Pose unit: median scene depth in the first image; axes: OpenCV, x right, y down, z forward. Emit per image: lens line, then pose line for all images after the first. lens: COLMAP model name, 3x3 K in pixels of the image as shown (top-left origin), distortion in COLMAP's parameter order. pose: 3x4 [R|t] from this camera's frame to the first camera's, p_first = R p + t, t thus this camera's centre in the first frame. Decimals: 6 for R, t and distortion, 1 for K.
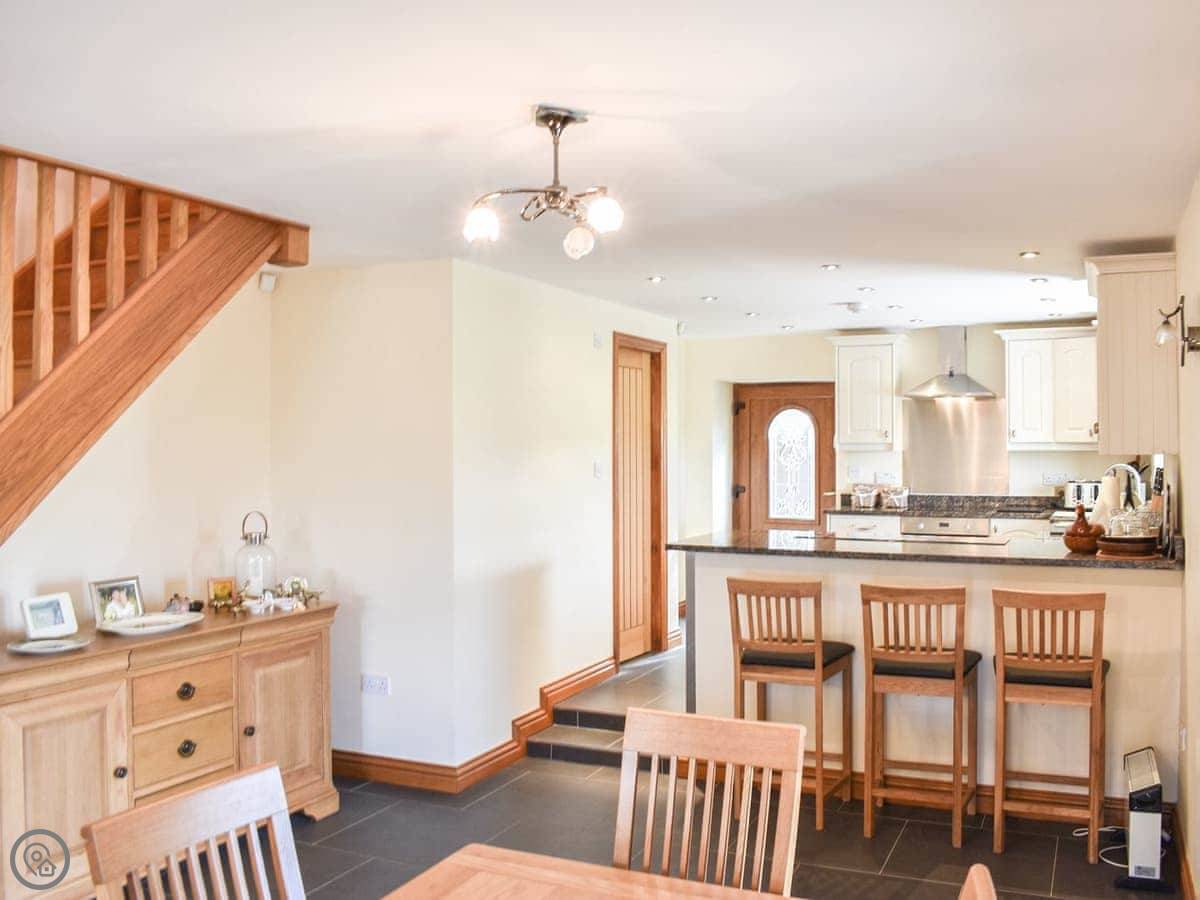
lens RADIAL K [[1080.9, 0, 615.3], [0, 1080.9, 428.2], [0, 0, 1]] dist [-0.091683, 0.021489]
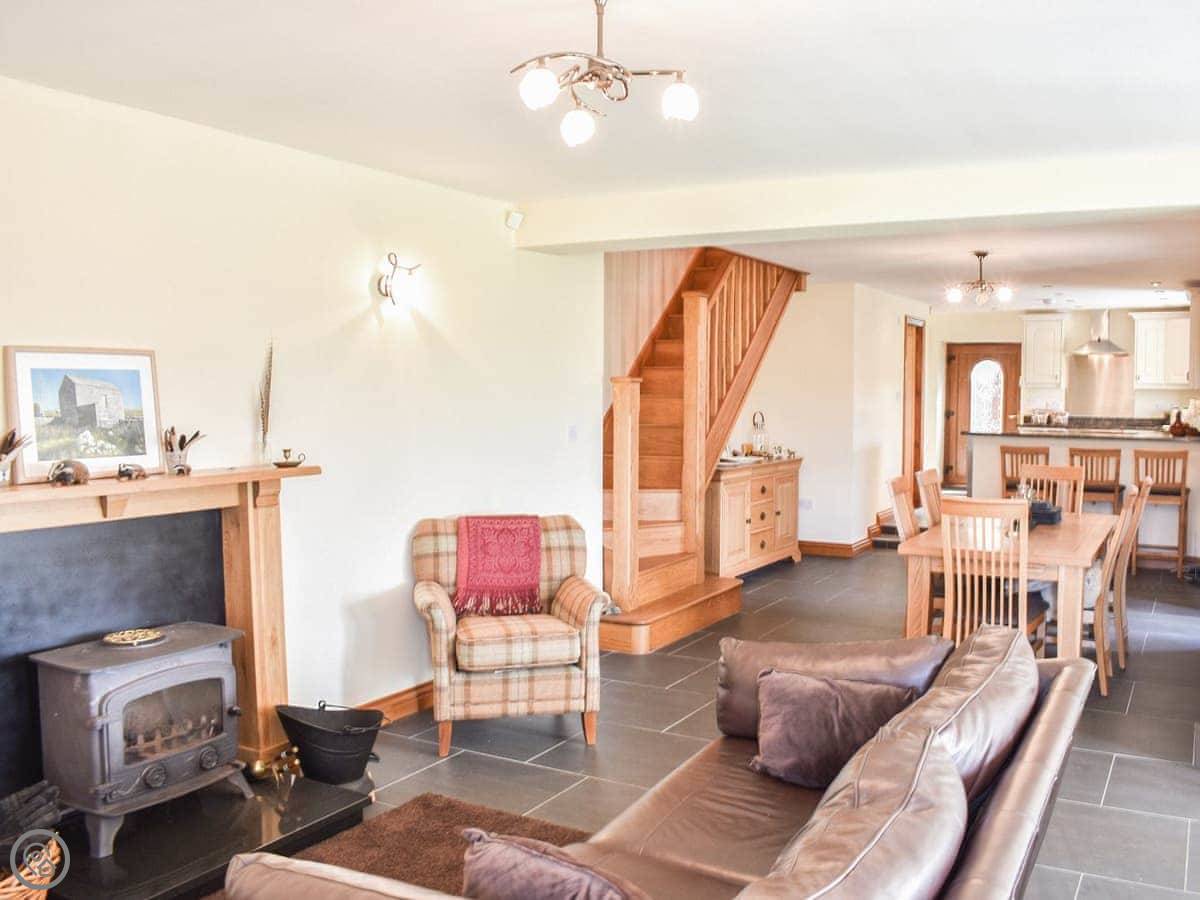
lens RADIAL K [[1118.9, 0, 607.3], [0, 1118.9, 444.4], [0, 0, 1]] dist [-0.099734, 0.018616]
pose [[0.996991, 0.013712, -0.076299, -0.319681], [-0.008735, 0.997835, 0.065188, 0.004487], [0.077028, -0.064325, 0.994952, -0.758329]]
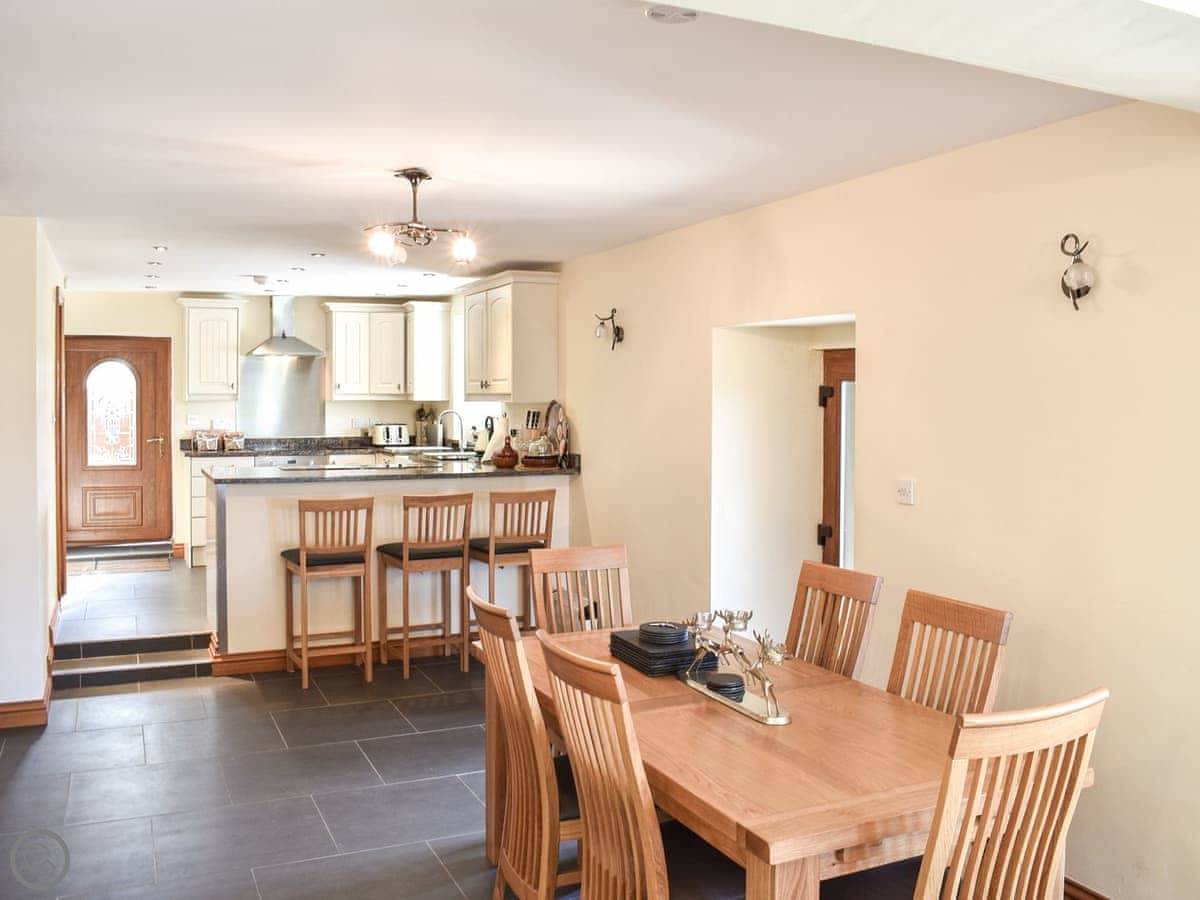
lens RADIAL K [[1118.9, 0, 607.3], [0, 1118.9, 444.4], [0, 0, 1]] dist [-0.099734, 0.018616]
pose [[0.647960, -0.031122, 0.761039, -0.443392], [-0.014984, 0.998451, 0.053589, -0.002095], [-0.761527, -0.046127, 0.646489, -0.085598]]
